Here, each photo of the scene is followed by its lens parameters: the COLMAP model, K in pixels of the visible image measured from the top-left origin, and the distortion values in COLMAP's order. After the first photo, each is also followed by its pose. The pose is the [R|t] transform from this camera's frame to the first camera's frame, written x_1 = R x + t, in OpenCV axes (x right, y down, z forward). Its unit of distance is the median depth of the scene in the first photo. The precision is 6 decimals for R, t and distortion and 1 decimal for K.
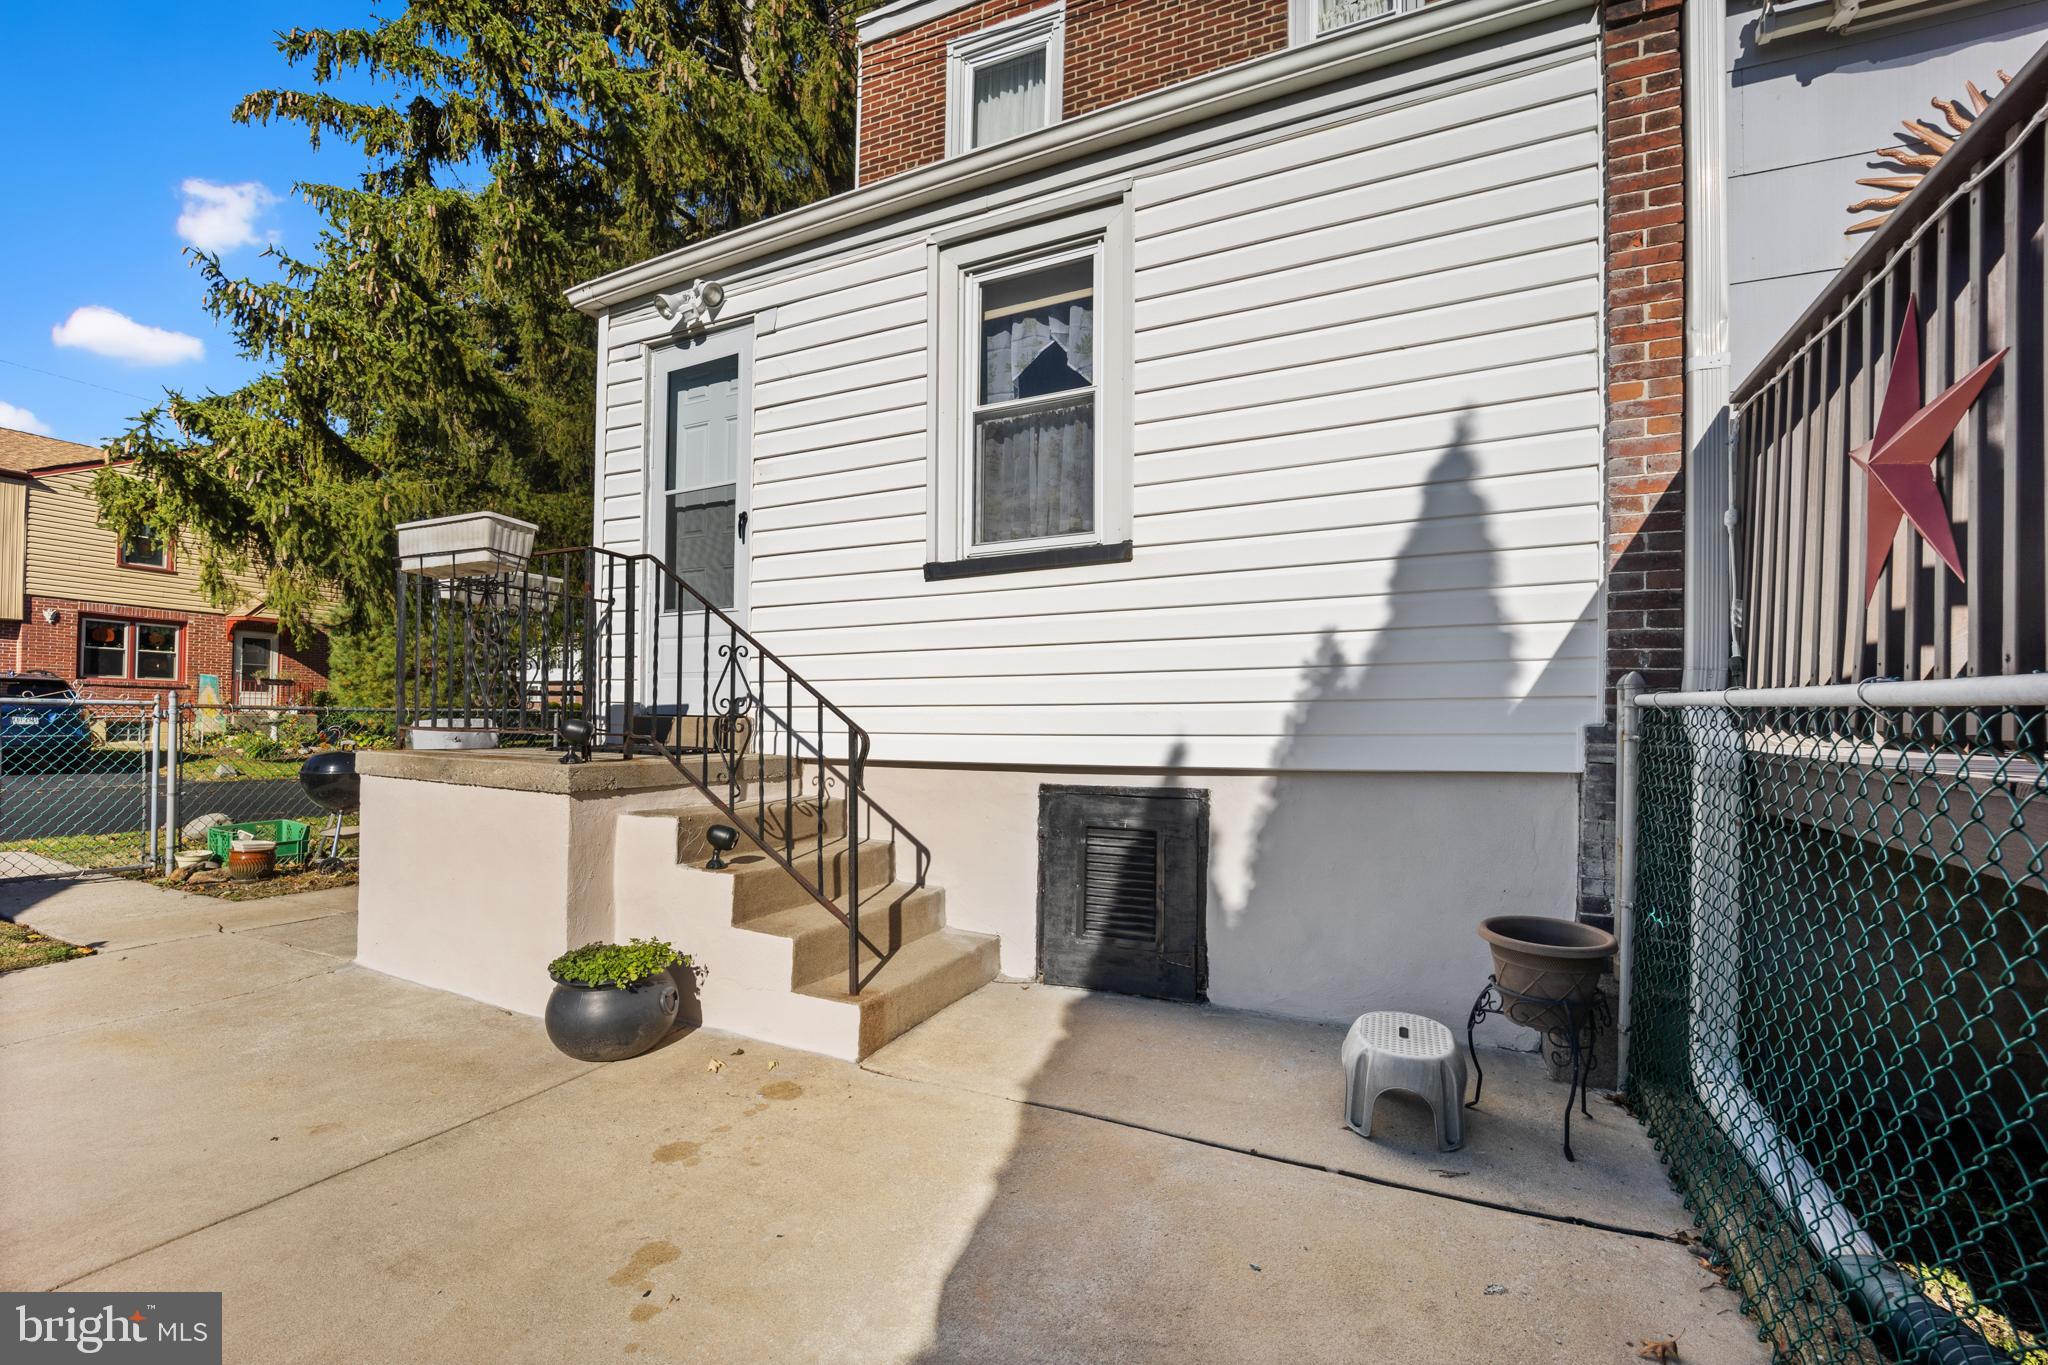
lens RADIAL K [[856.1, 0, 980.1], [0, 856.1, 708.9], [0, 0, 1]] dist [-0.022988, 0.000199]
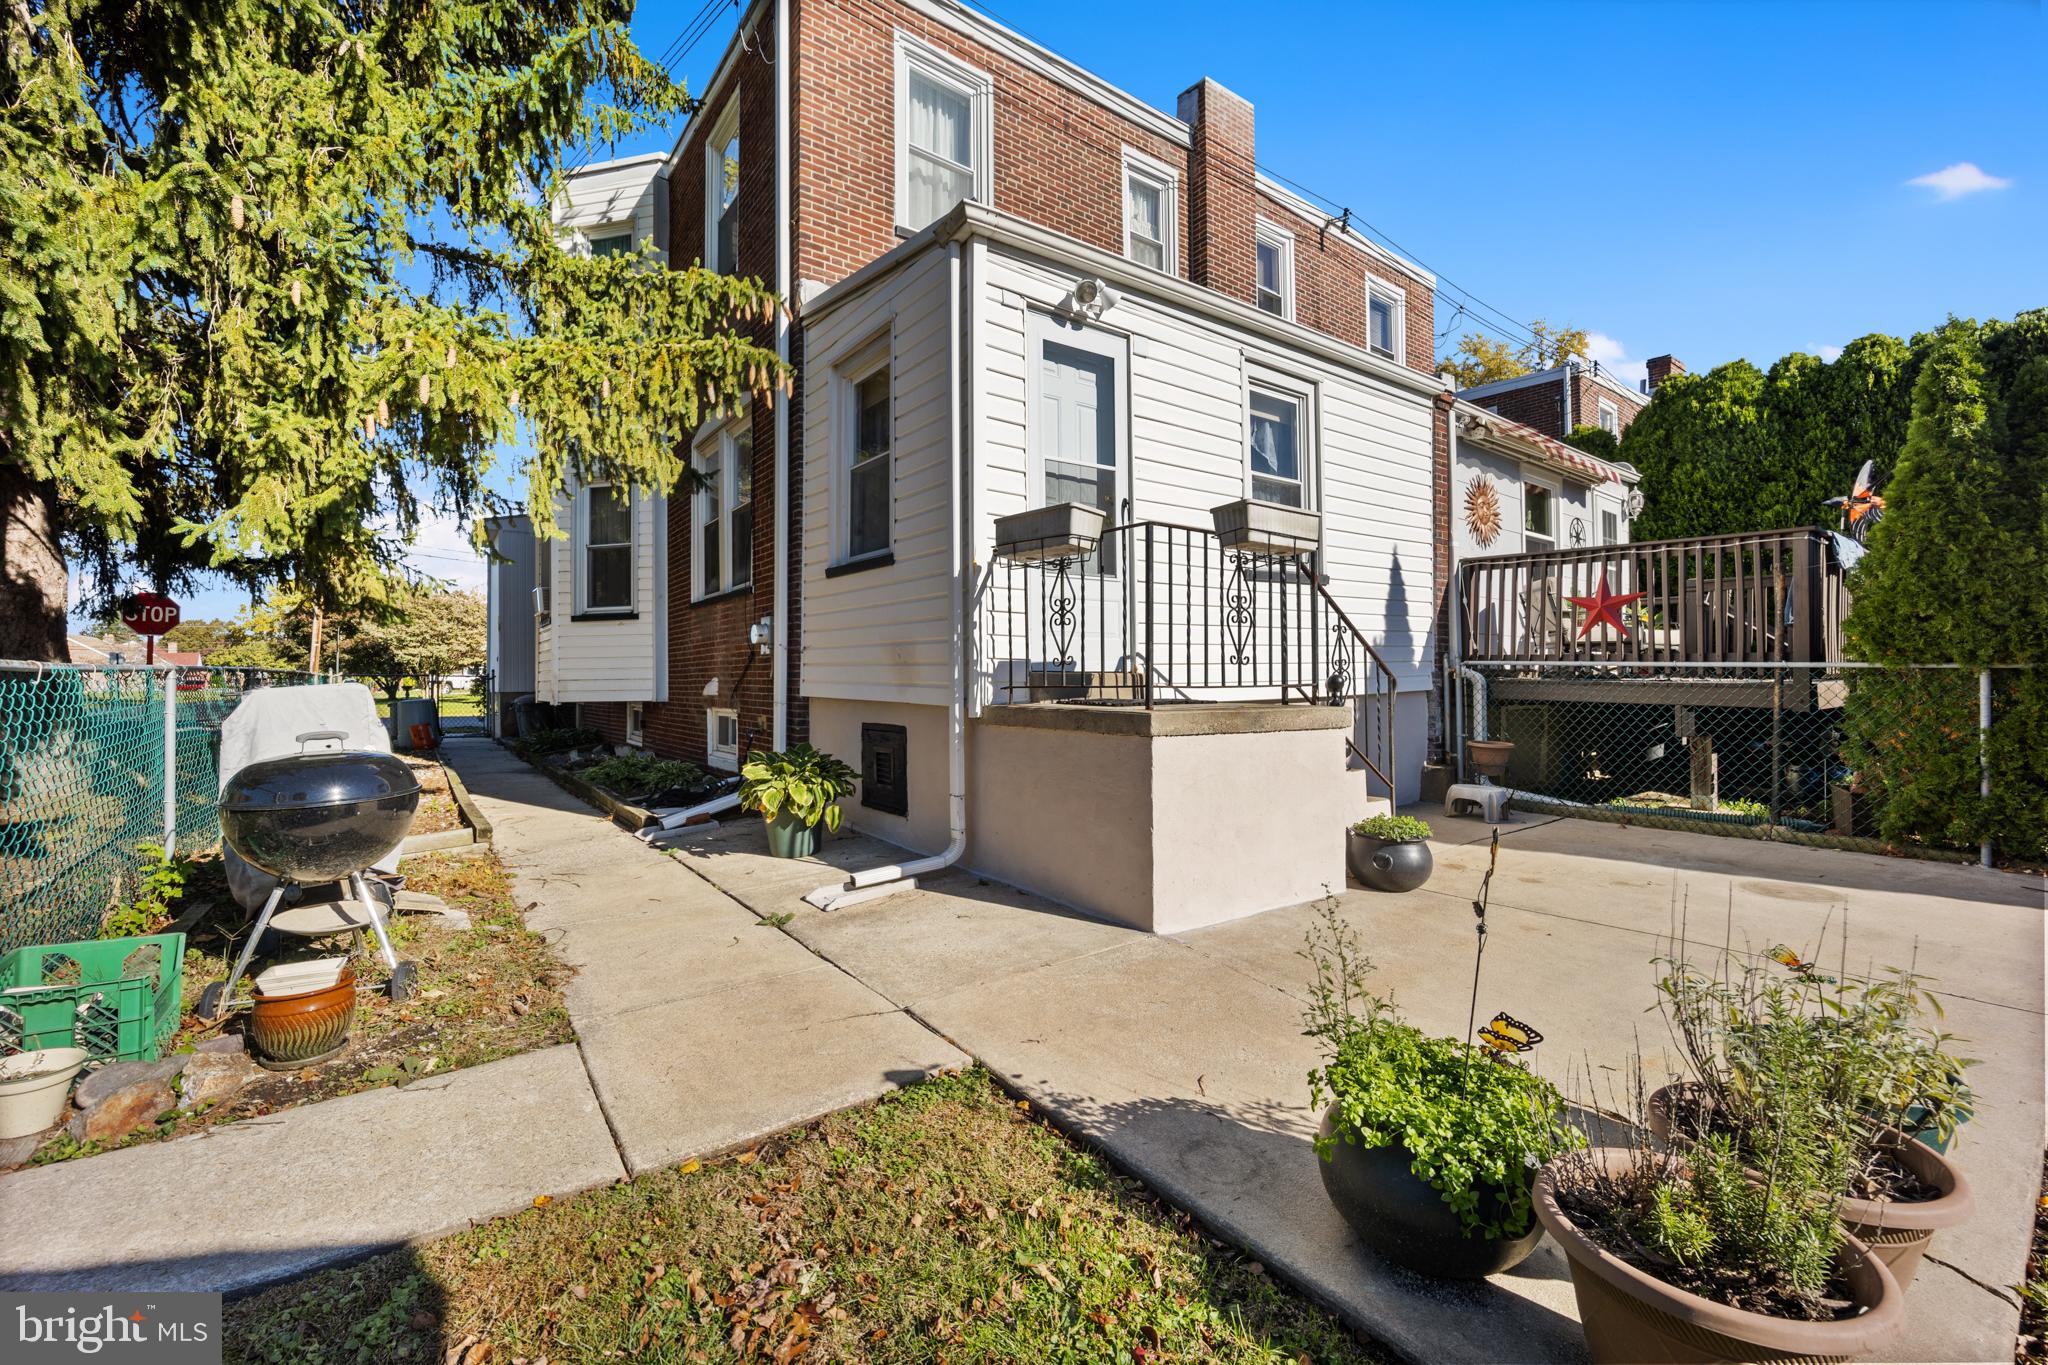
lens RADIAL K [[856.1, 0, 1020.2], [0, 856.1, 674.9], [0, 0, 1]] dist [-0.022988, 0.000199]
pose [[0.449831, -0.010716, 0.893049, -1.819076], [-0.001312, 0.999919, 0.012659, -0.004515], [-0.893113, -0.006866, 0.449781, 0.778079]]
